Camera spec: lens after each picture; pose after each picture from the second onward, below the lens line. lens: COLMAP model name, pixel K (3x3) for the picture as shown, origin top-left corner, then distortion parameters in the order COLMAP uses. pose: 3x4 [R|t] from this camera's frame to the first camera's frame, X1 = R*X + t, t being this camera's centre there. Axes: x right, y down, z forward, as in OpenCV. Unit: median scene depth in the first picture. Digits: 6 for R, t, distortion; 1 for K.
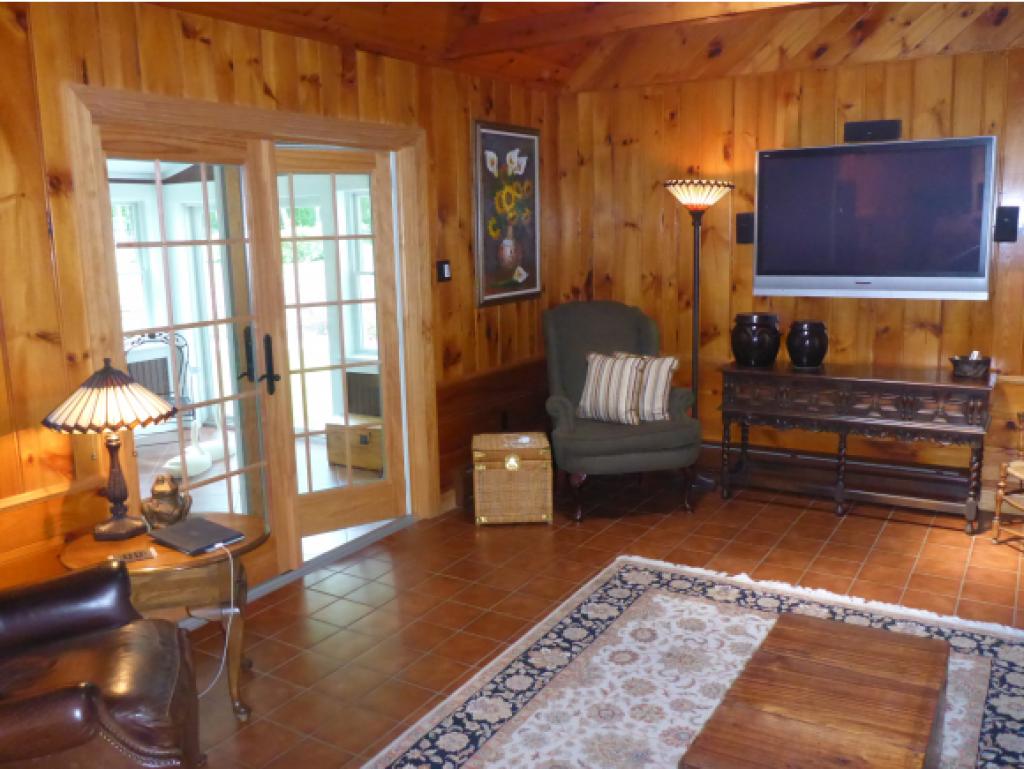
lens RADIAL K [[865.2, 0, 504.9], [0, 865.2, 379.6], [0, 0, 1]] dist [-0.023619, -0.006730]
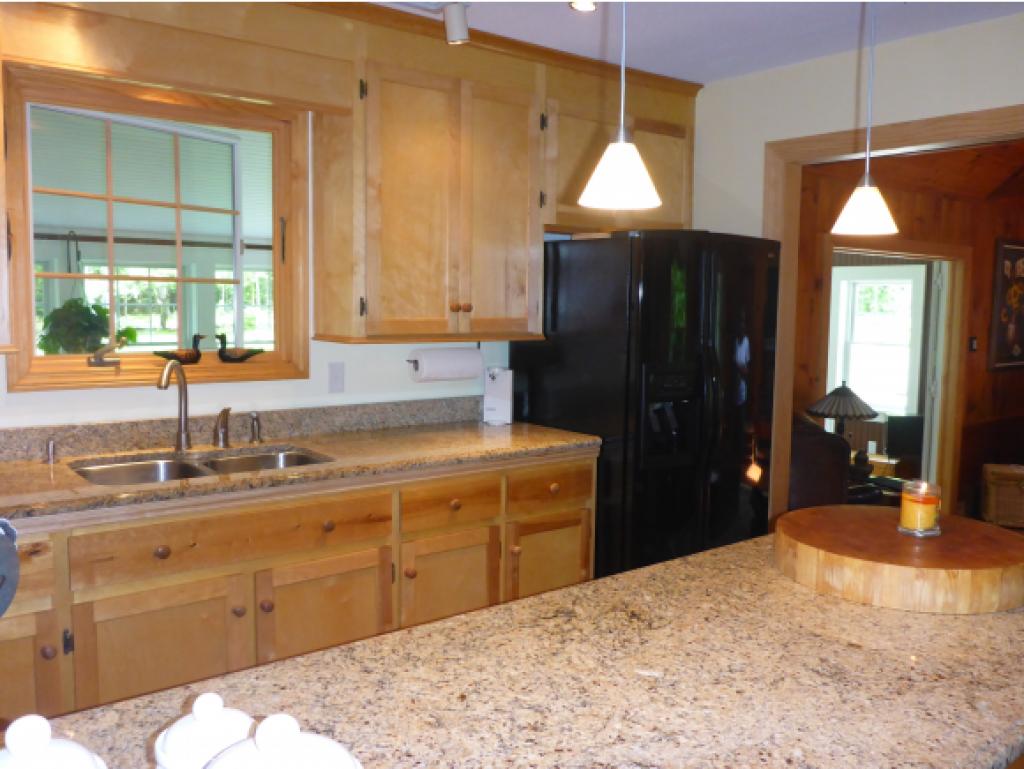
lens RADIAL K [[865.2, 0, 519.0], [0, 865.2, 382.5], [0, 0, 1]] dist [-0.023619, -0.006730]
pose [[0.942320, 0.072708, -0.326721, -0.331451], [-0.096802, 0.993608, -0.058078, 0.097543], [0.320409, 0.086355, 0.943335, -0.605146]]
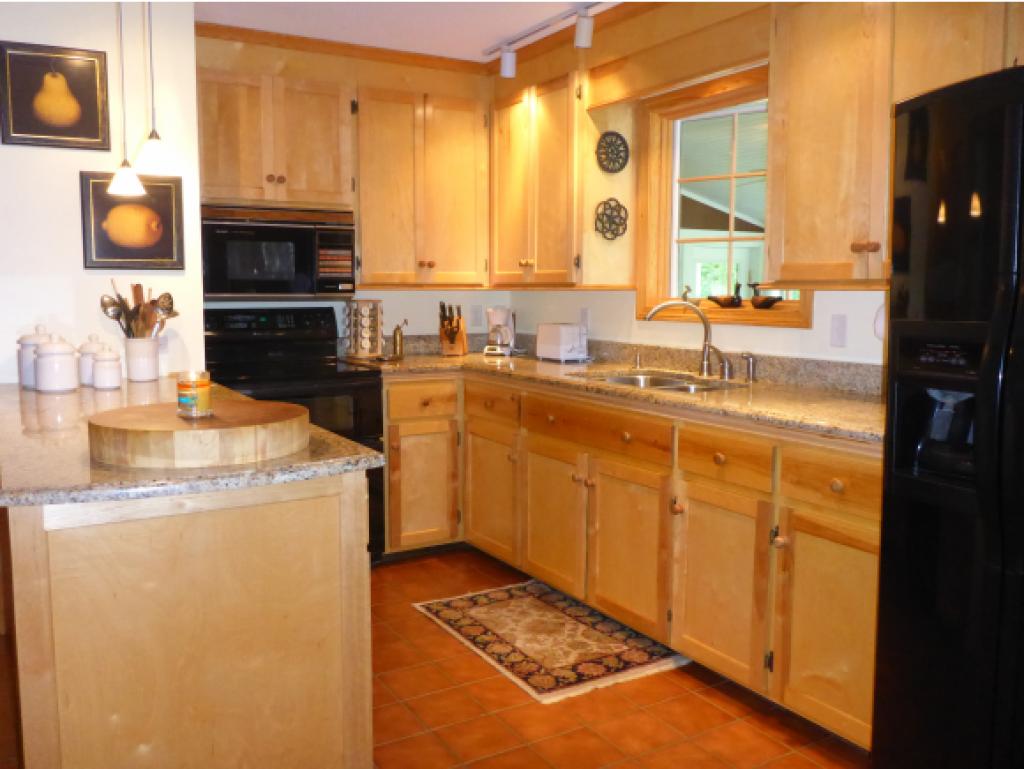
lens RADIAL K [[865.2, 0, 512.1], [0, 865.2, 383.8], [0, 0, 1]] dist [-0.023619, -0.006730]
pose [[-0.452193, 0.119747, -0.883845, 0.015850], [-0.145052, 0.967881, 0.205344, 0.000934], [0.880046, 0.221059, -0.420299, 0.127318]]
